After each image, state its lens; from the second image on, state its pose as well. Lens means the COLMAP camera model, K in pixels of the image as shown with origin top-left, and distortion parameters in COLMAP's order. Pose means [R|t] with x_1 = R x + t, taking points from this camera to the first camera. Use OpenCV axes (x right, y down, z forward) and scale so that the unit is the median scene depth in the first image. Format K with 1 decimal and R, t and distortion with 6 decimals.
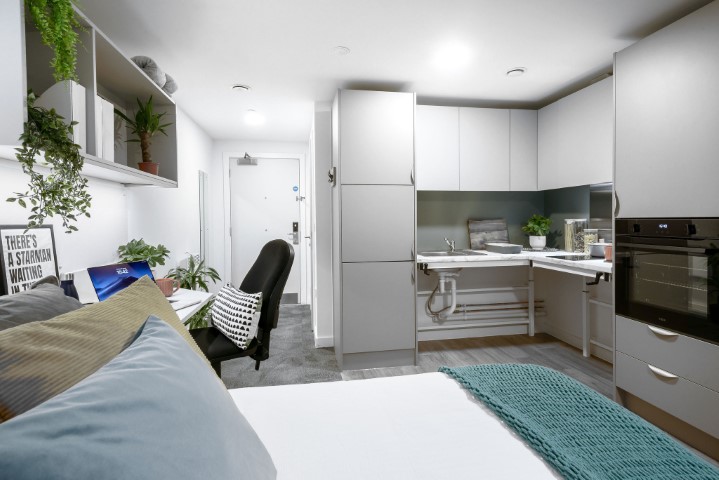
lens RADIAL K [[356.7, 0, 358.6], [0, 356.7, 226.3], [0, 0, 1]] dist [-0.001153, -0.000393]
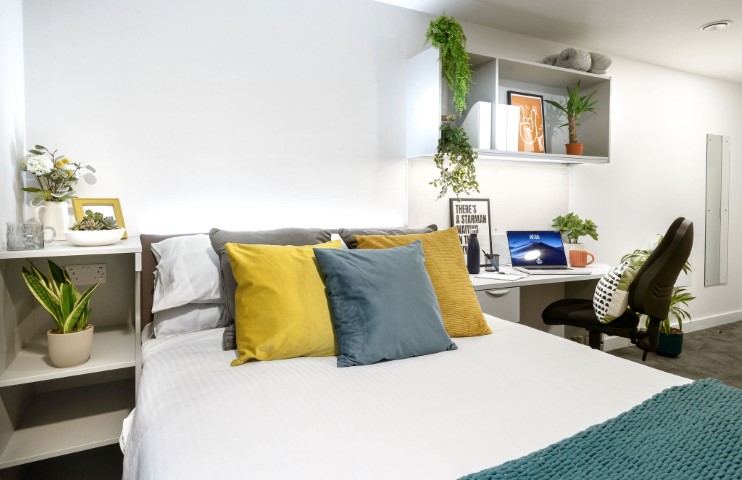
lens RADIAL K [[434.8, 0, 370.3], [0, 434.8, 215.4], [0, 0, 1]] dist [0.001589, 0.000330]
pose [[0.299322, 0.032550, -0.953597, 0.680935], [-0.016857, 0.999442, 0.028823, 0.020346], [0.954003, 0.007447, 0.299703, 0.014640]]
